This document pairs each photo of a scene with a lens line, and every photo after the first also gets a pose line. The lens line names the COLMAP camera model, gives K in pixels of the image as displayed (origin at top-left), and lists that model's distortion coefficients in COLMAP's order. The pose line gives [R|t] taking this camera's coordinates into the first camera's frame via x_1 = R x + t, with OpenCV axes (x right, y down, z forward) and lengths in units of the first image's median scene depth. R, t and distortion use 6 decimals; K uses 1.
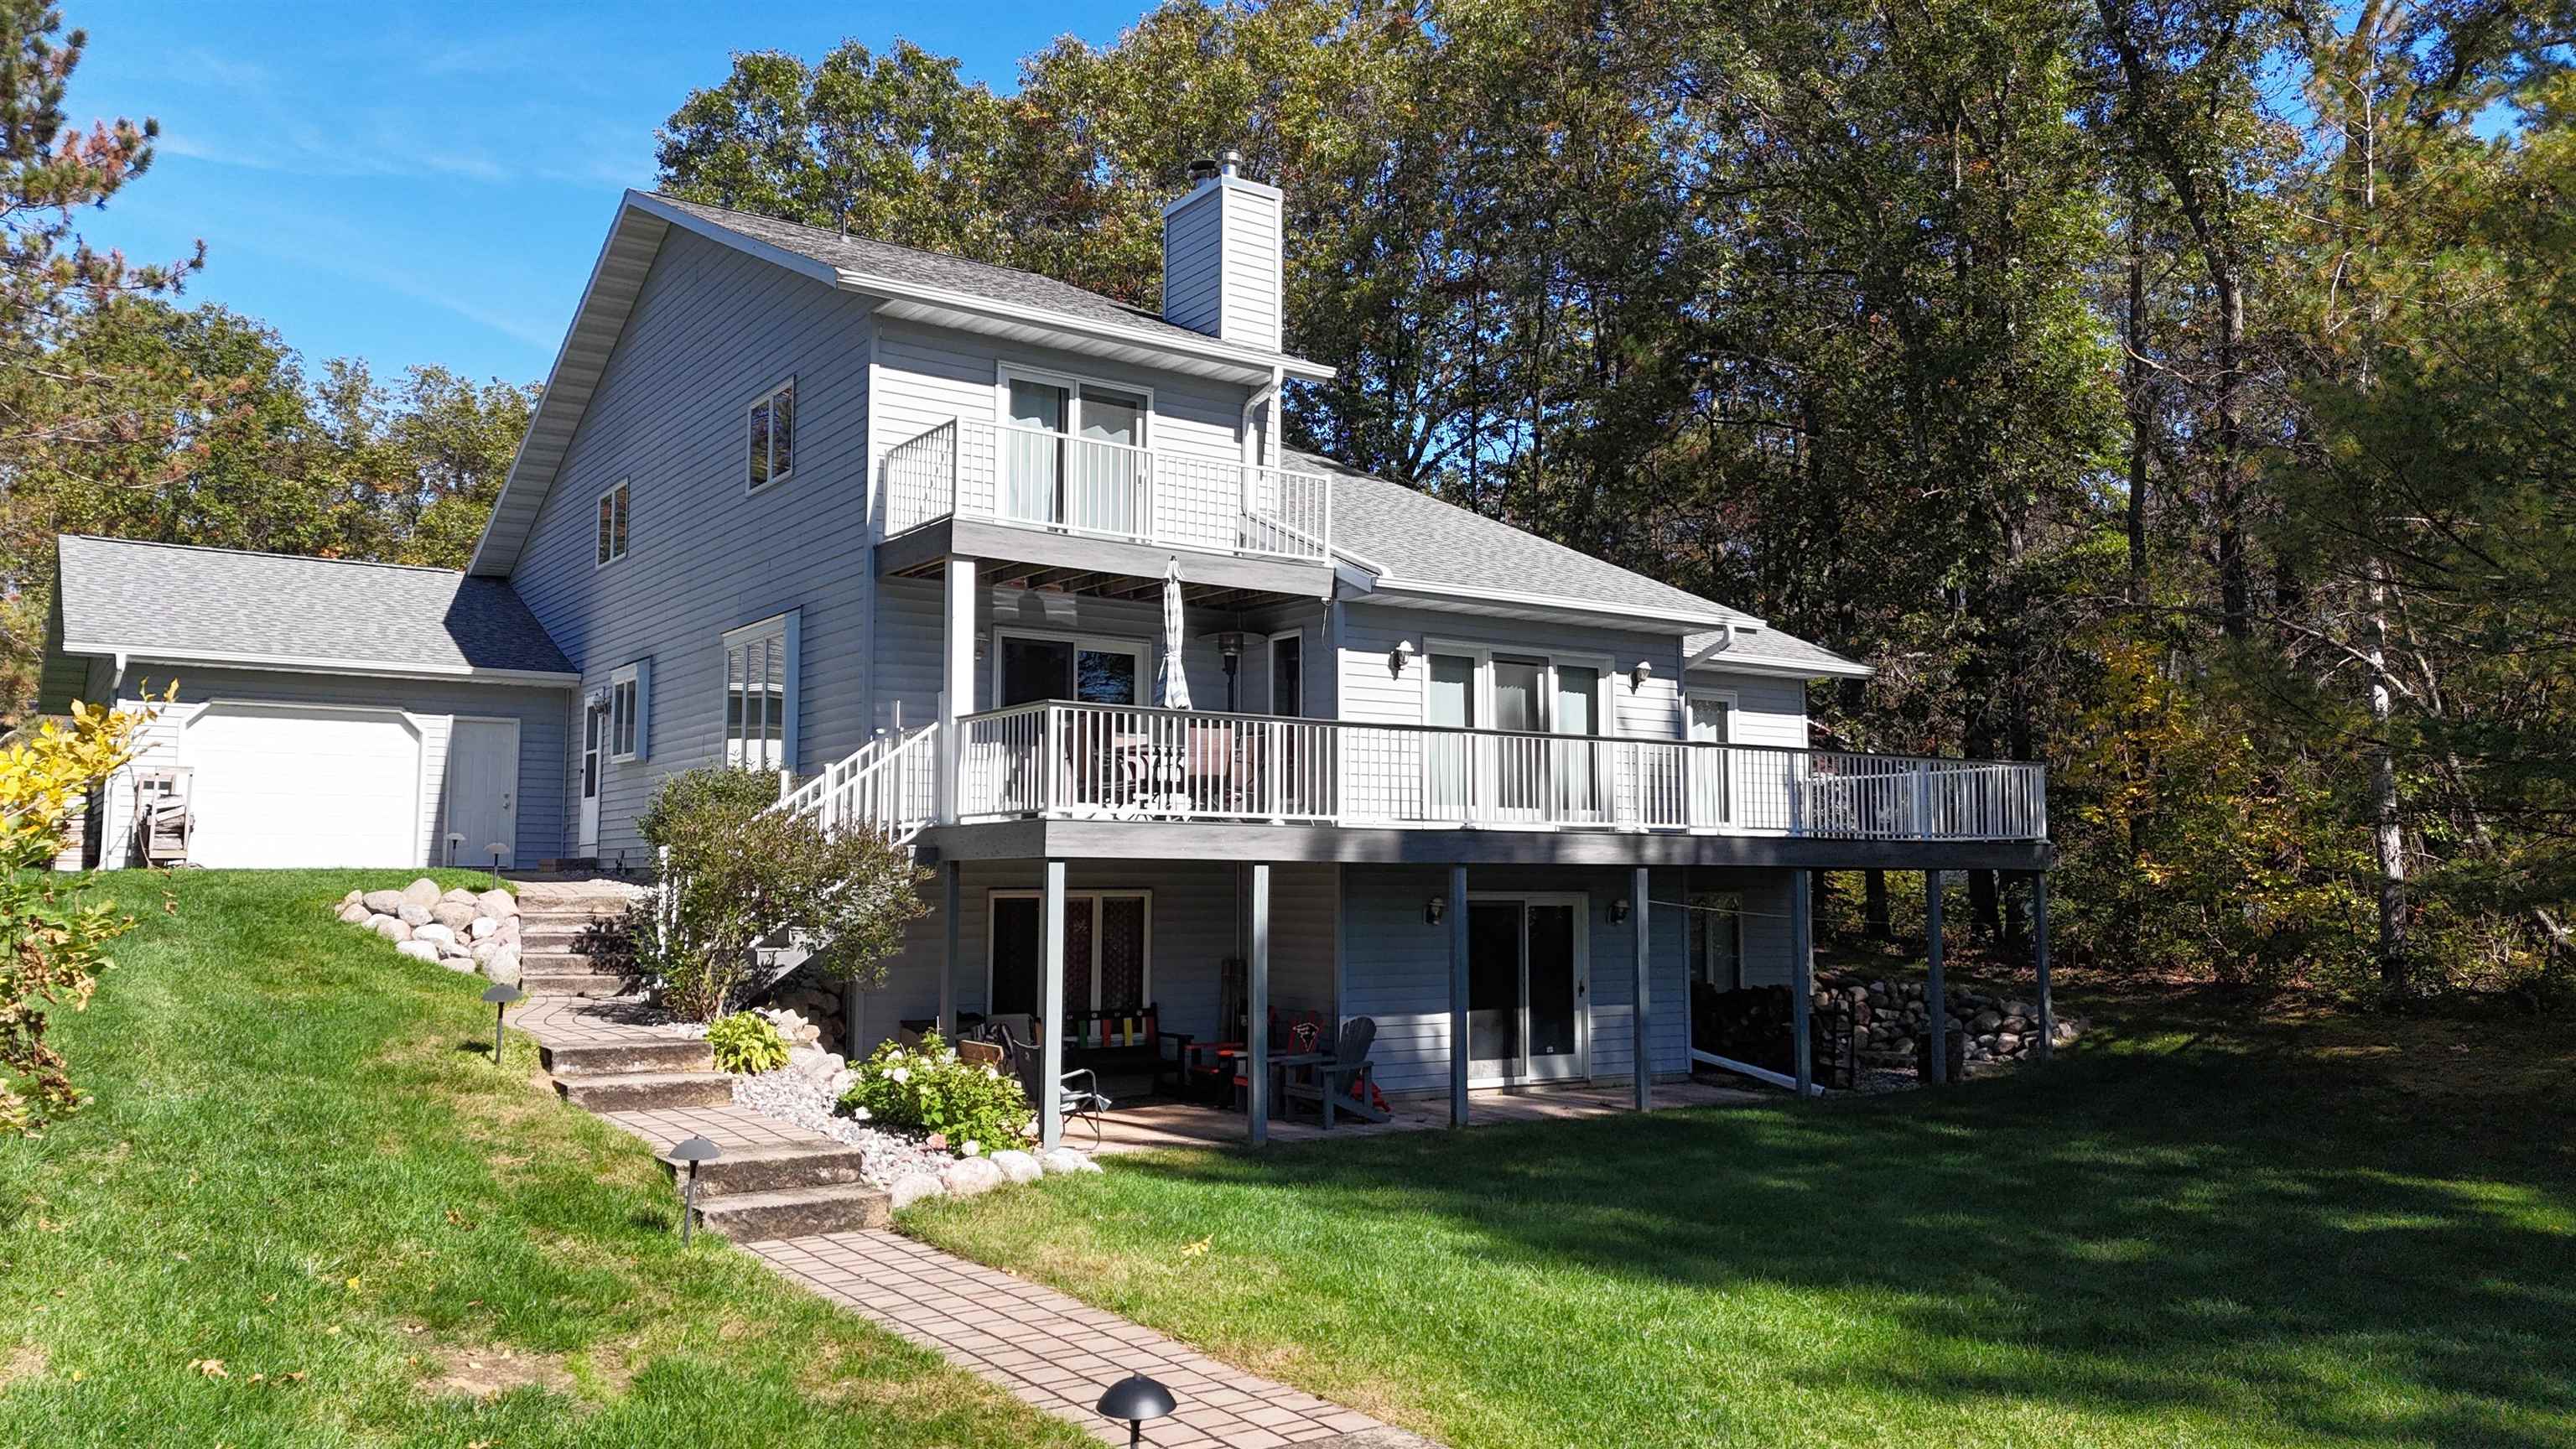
lens RADIAL K [[1863.5, 0, 1285.0], [0, 1863.5, 716.5], [0, 0, 1]] dist [0.089265, -0.091206]
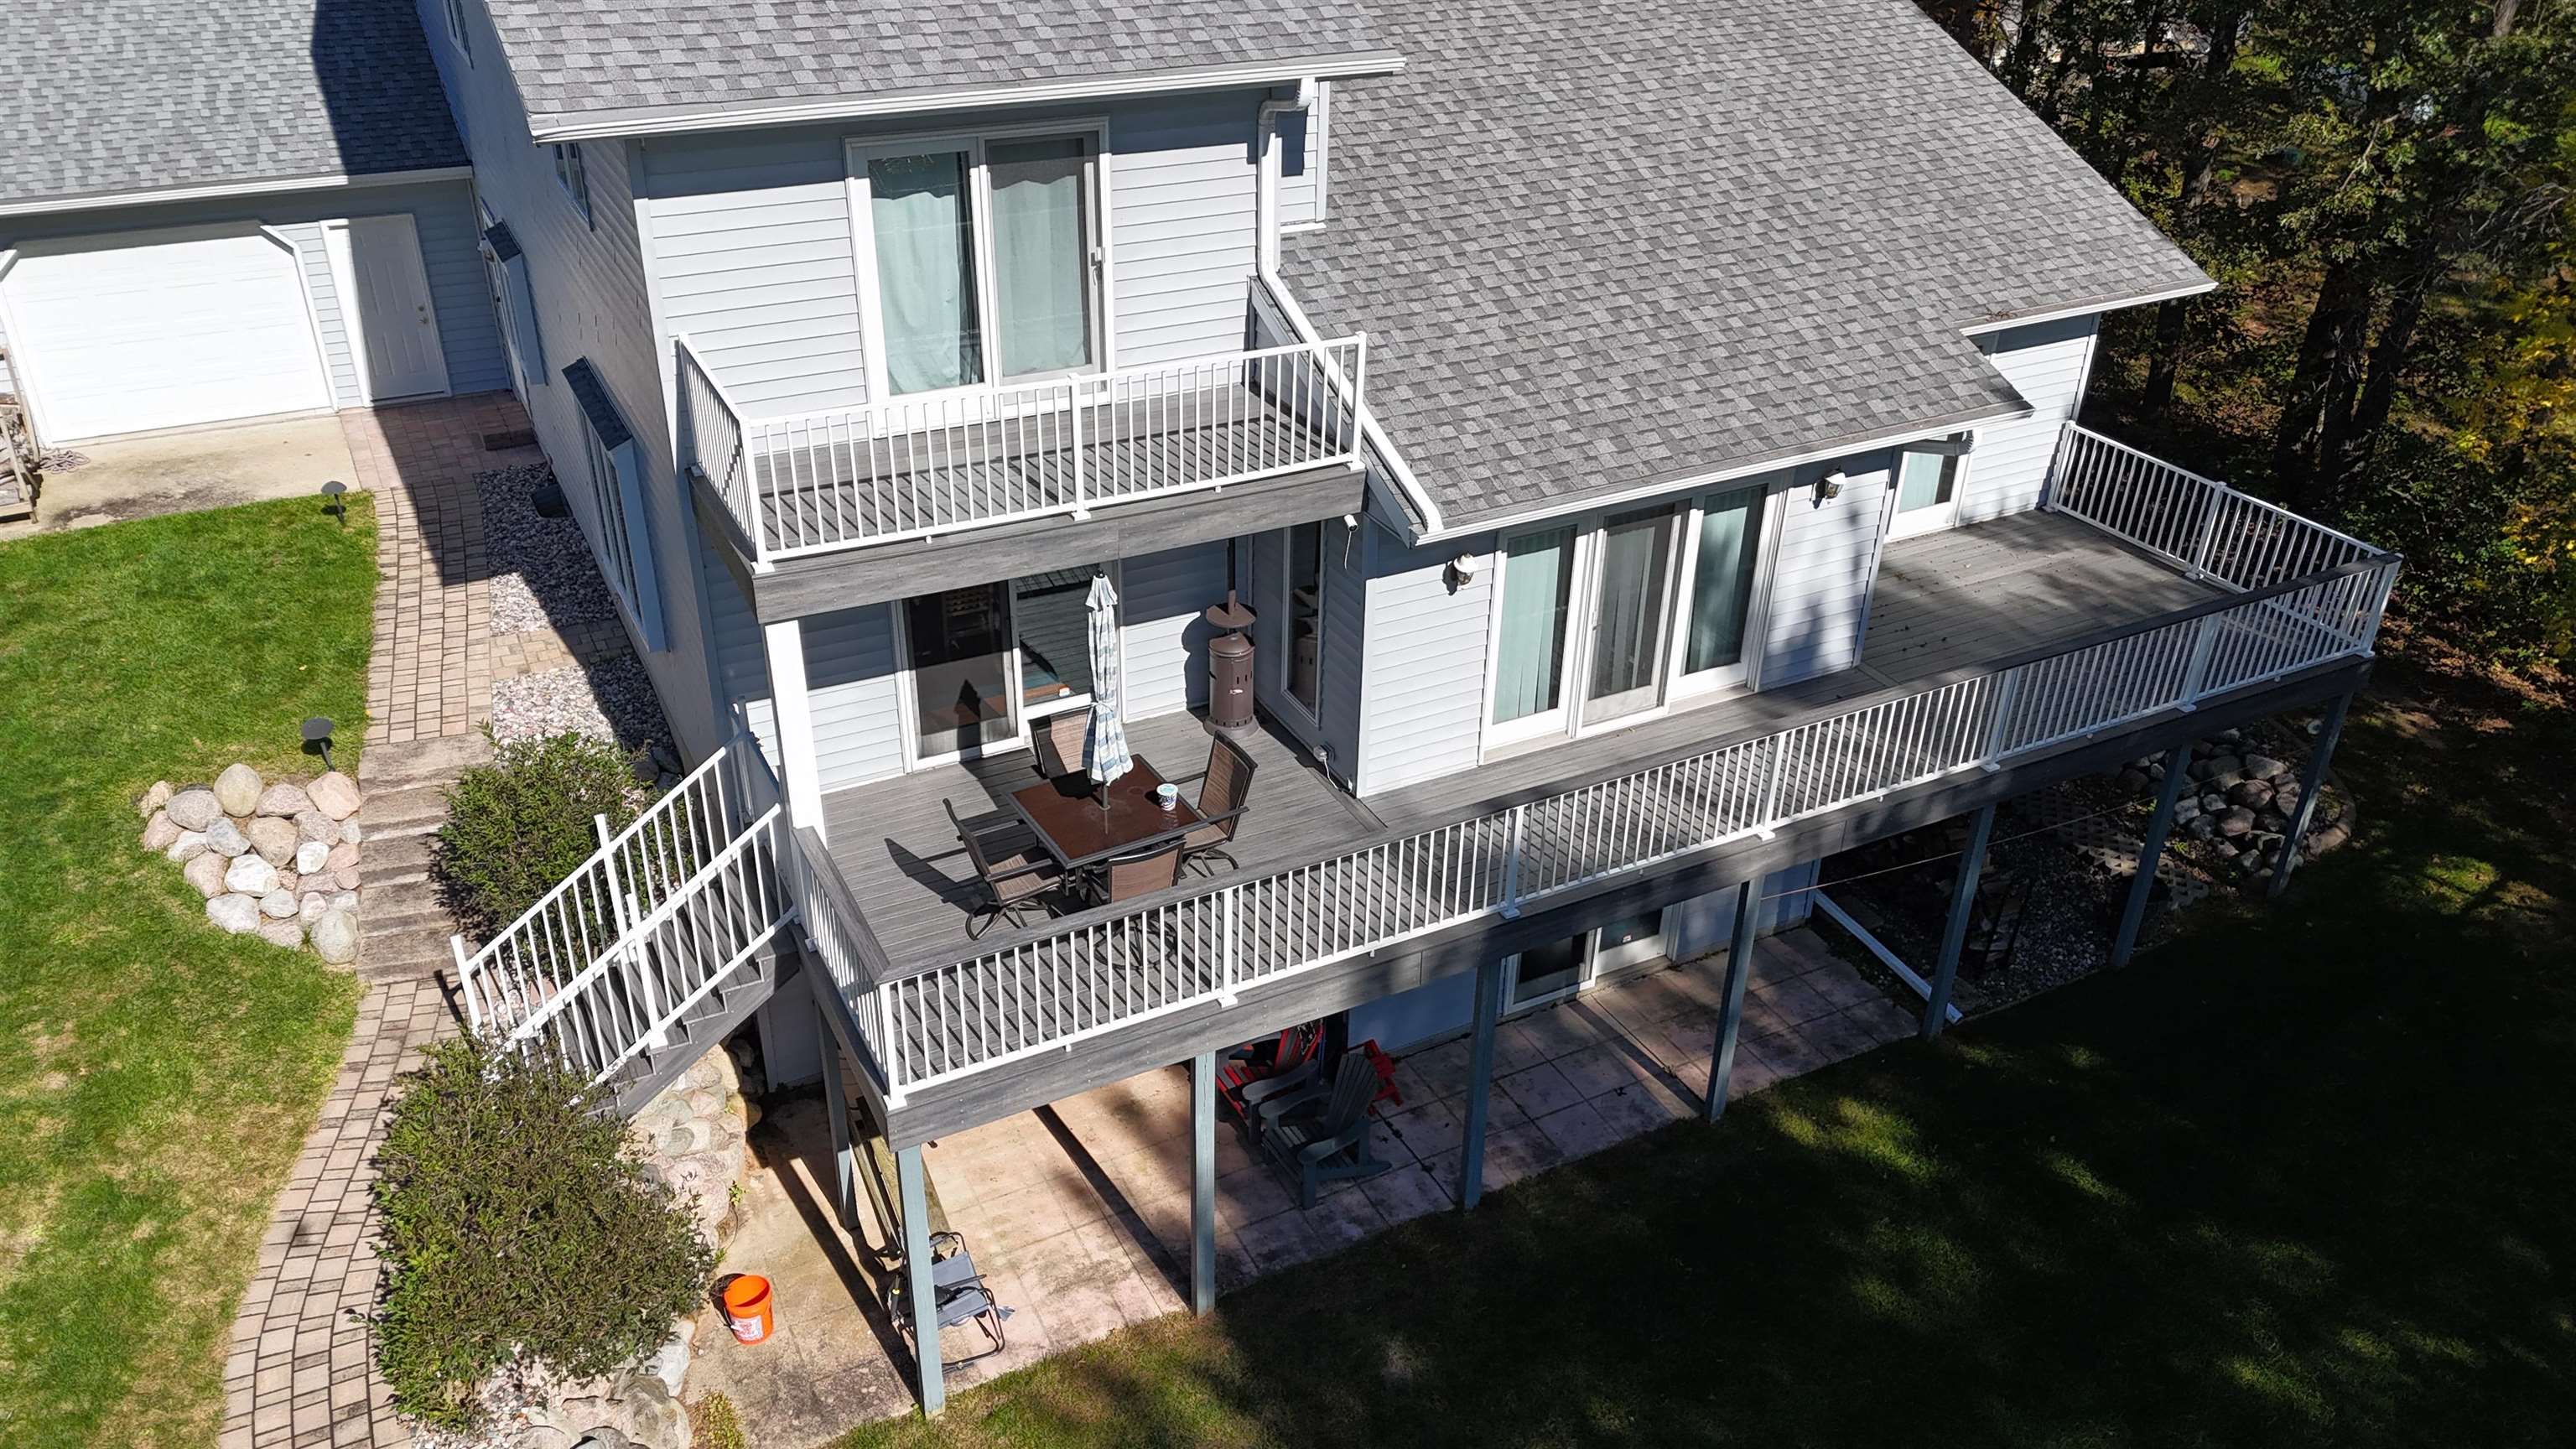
lens RADIAL K [[1863.5, 0, 1285.0], [0, 1863.5, 716.5], [0, 0, 1]] dist [0.089265, -0.091206]
pose [[0.992065, 0.076564, -0.099726, 0.066839], [-0.005508, 0.818898, 0.573912, -0.368795], [0.125607, -0.568809, 0.812822, 0.367958]]
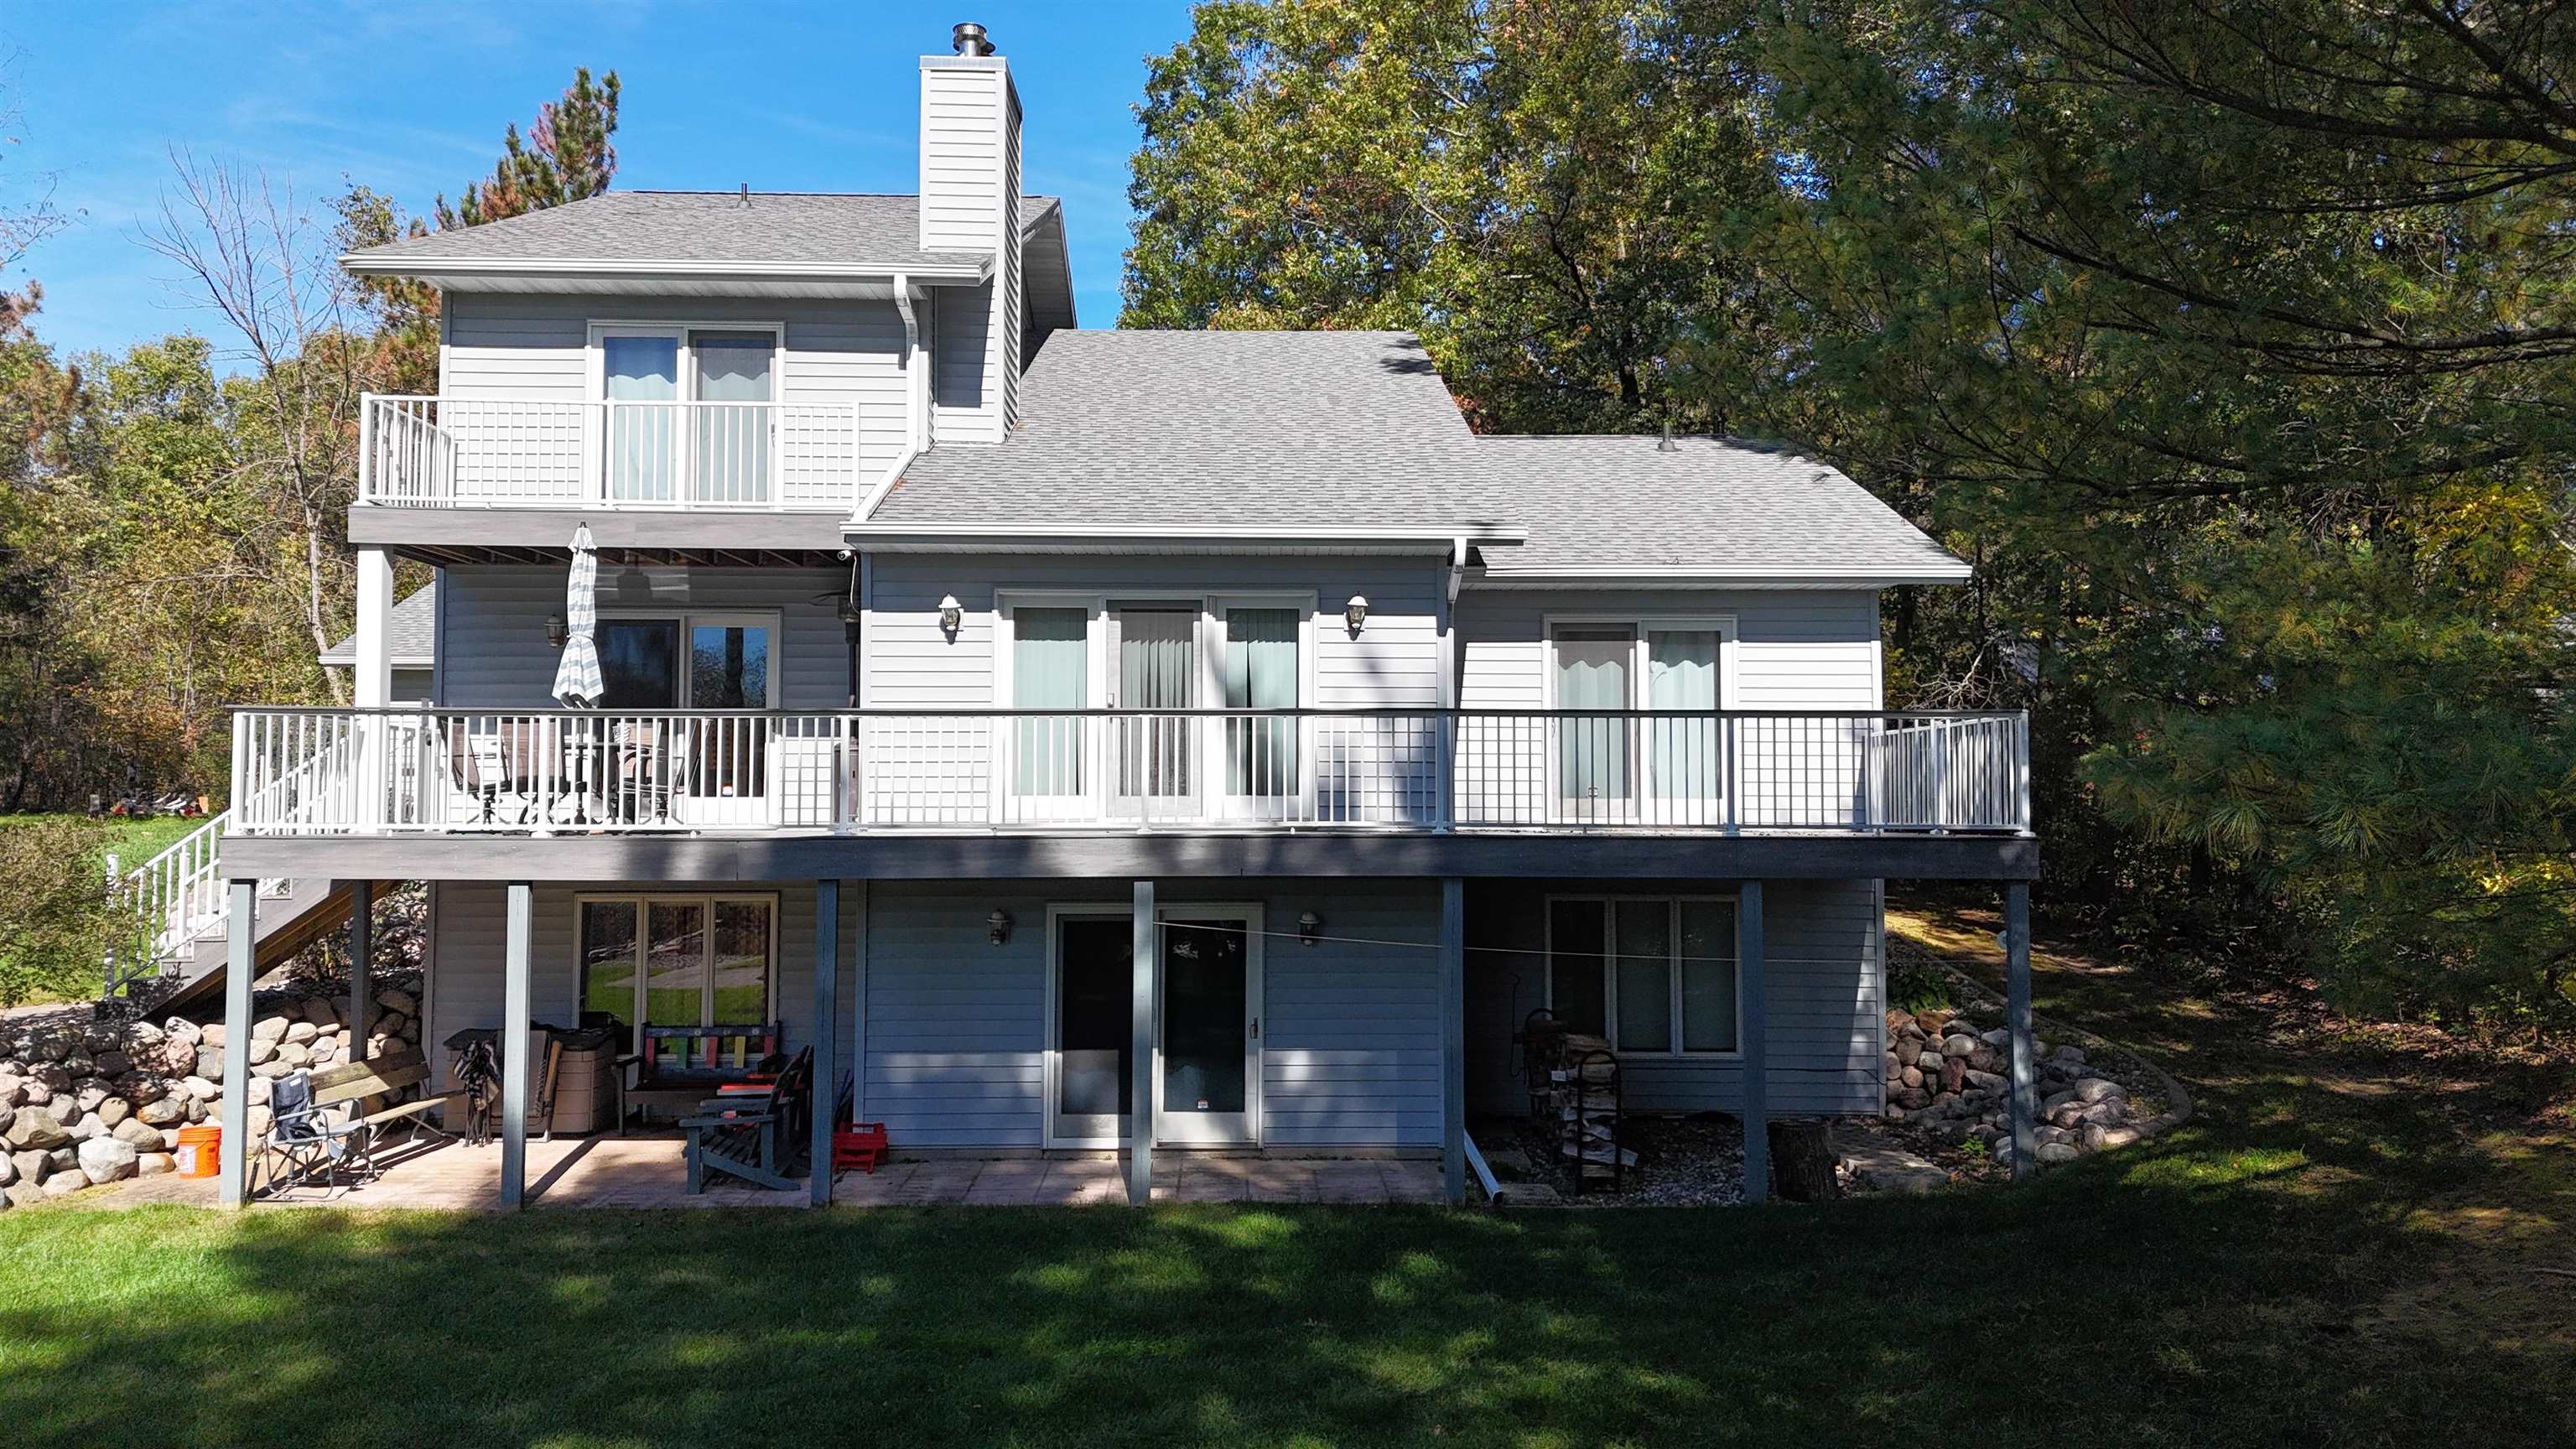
lens RADIAL K [[1868.6, 0, 1284.9], [0, 1868.6, 714.9], [0, 0, 1]] dist [0.084271, -0.083644]
pose [[0.833594, -0.028116, -0.551662, 0.600038], [0.048975, 0.998532, 0.023114, -0.000071], [0.550202, -0.046286, 0.833748, 0.376197]]
